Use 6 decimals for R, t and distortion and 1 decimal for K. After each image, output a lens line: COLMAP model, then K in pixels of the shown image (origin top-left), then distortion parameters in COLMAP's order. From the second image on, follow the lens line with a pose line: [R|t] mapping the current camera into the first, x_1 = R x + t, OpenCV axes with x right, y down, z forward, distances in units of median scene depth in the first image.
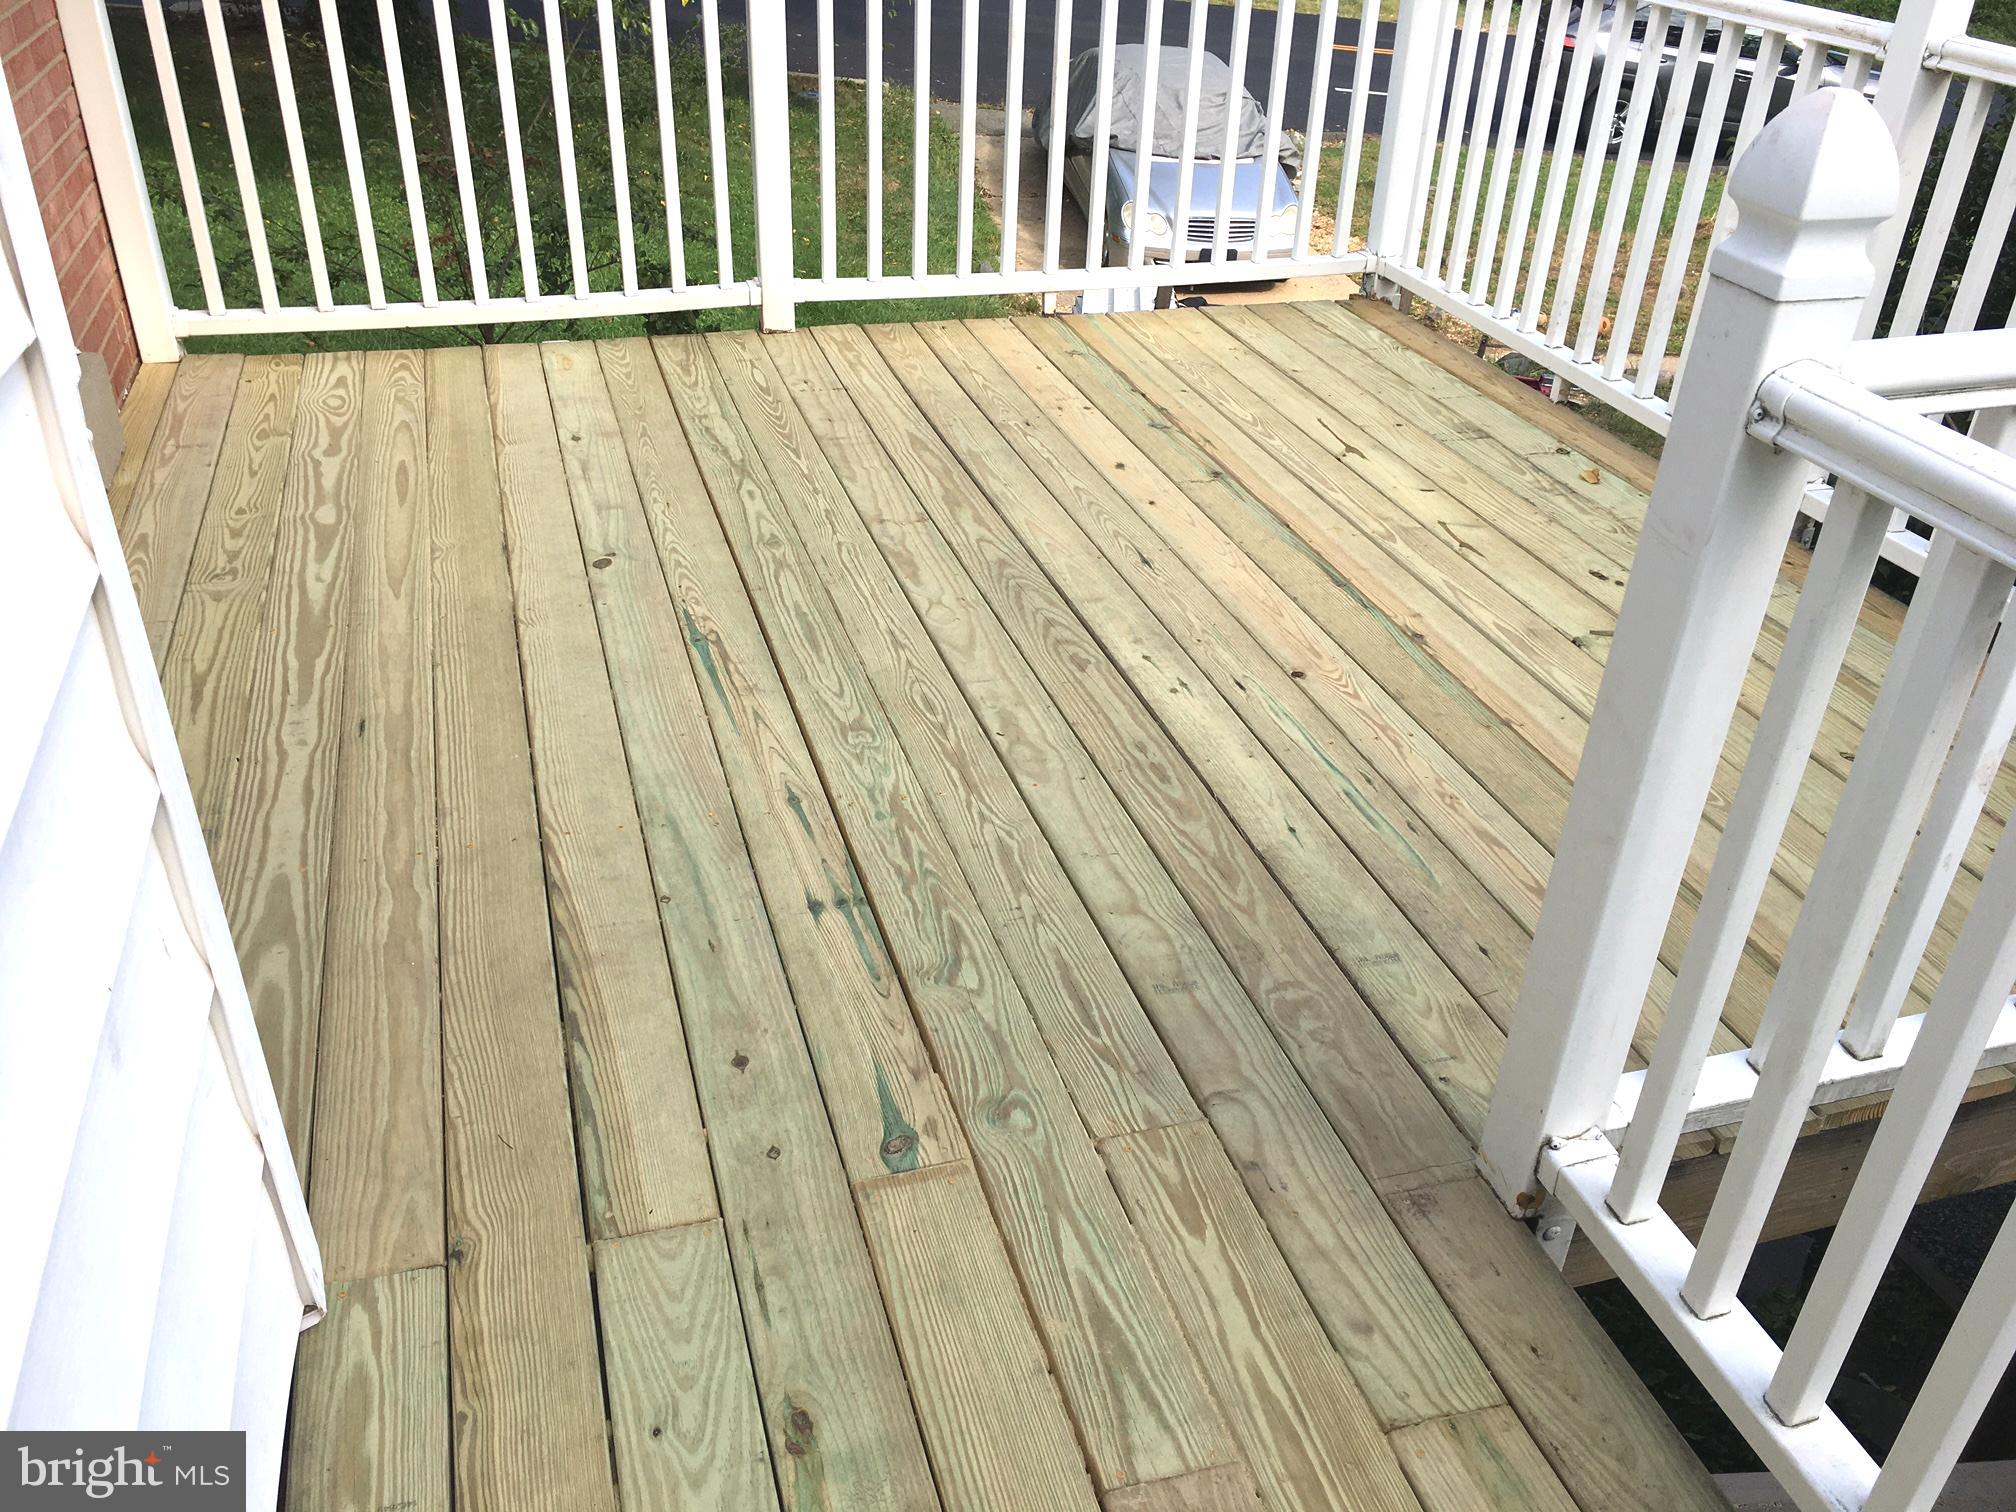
lens RADIAL K [[1699.7, 0, 1008.0], [0, 1699.7, 756.0], [0, 0, 1]] dist [0.053490, 0.000926]
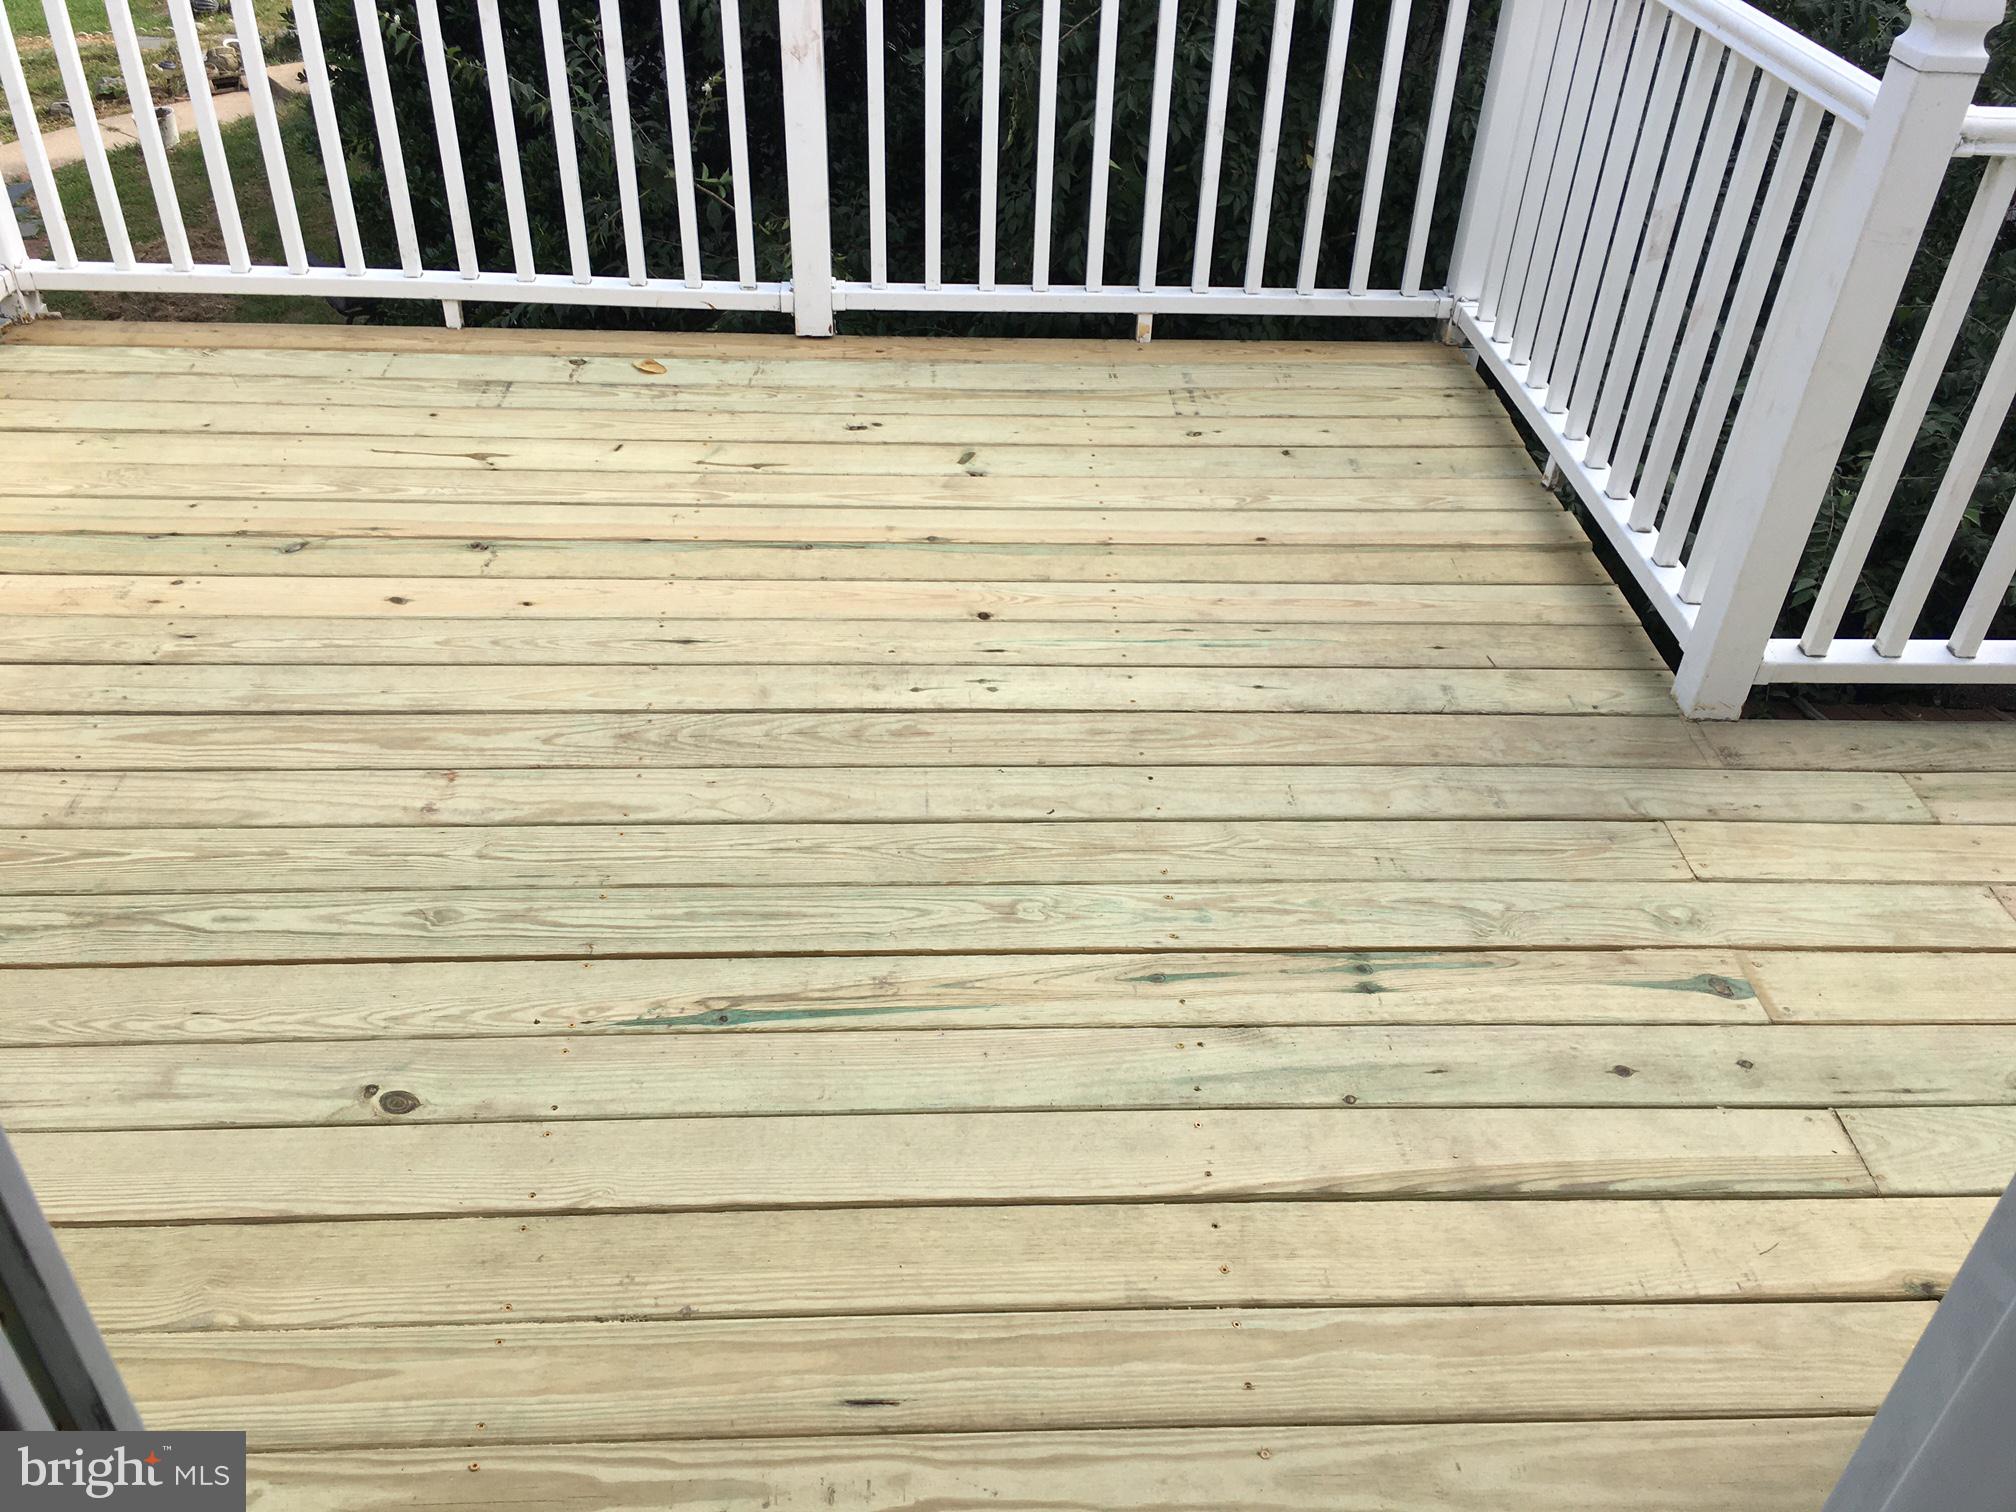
lens RADIAL K [[1699.7, 0, 1008.0], [0, 1699.7, 756.0], [0, 0, 1]] dist [0.053490, 0.000926]
pose [[0.239165, -0.584614, 0.775259, -0.768796], [0.469411, 0.768542, 0.434737, -0.486805], [-0.849972, 0.259941, 0.458233, 0.641966]]
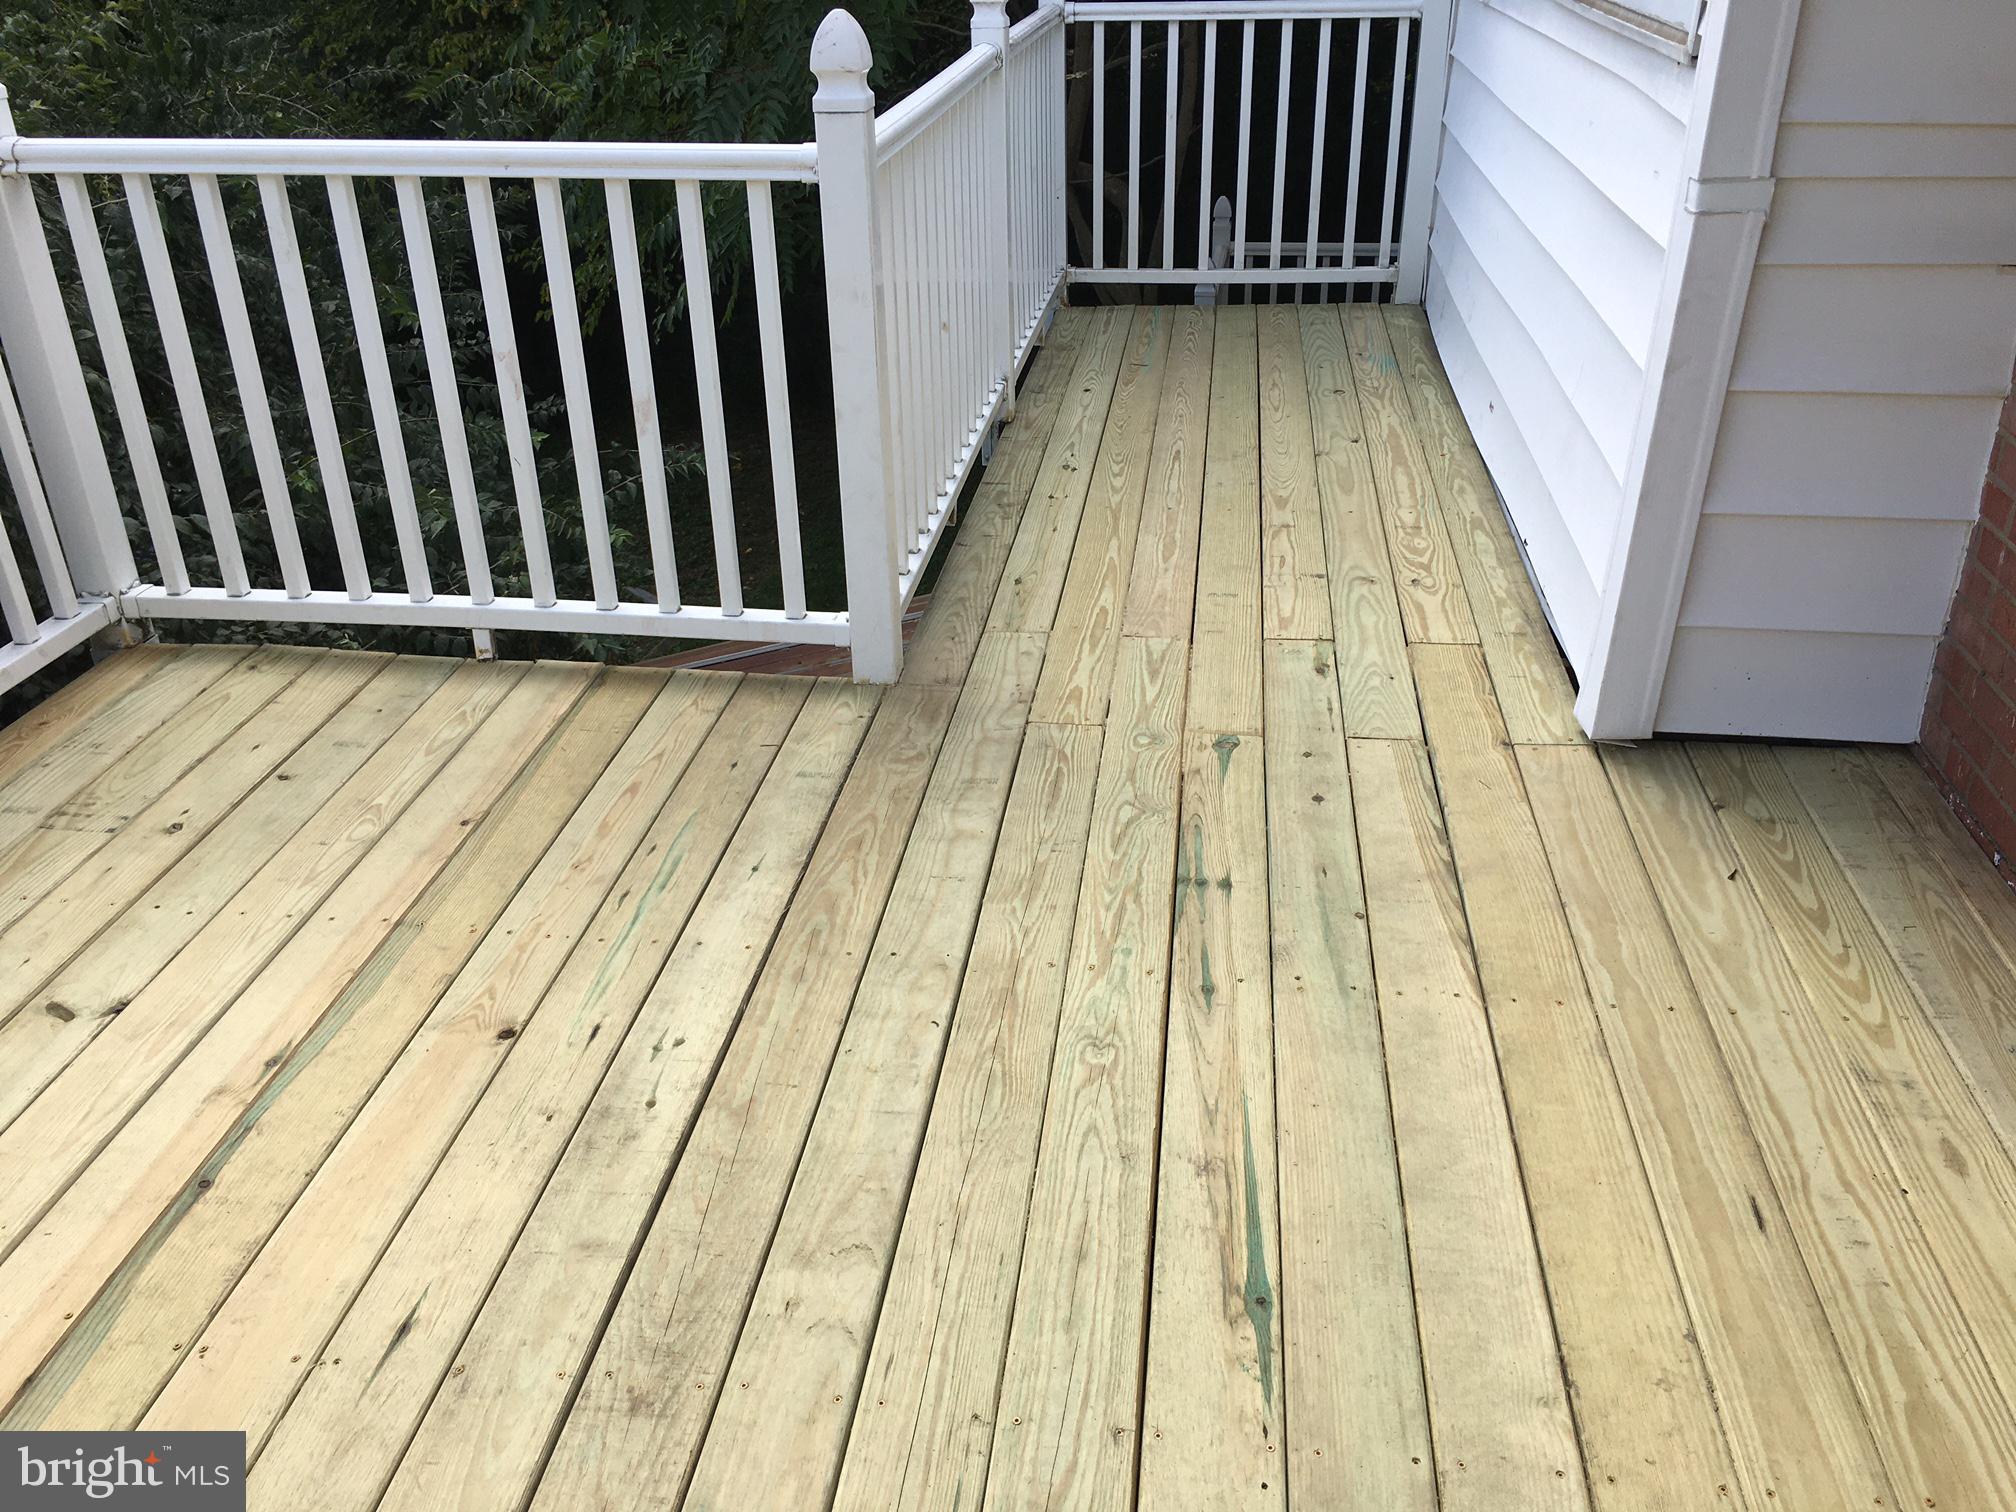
lens RADIAL K [[1699.7, 0, 1008.0], [0, 1699.7, 756.0], [0, 0, 1]] dist [0.053490, 0.000926]
pose [[-0.915054, -0.198451, 0.351130, -0.327150], [0.196301, 0.541381, 0.817540, -0.816625], [-0.352337, 0.817021, -0.456437, 1.368929]]
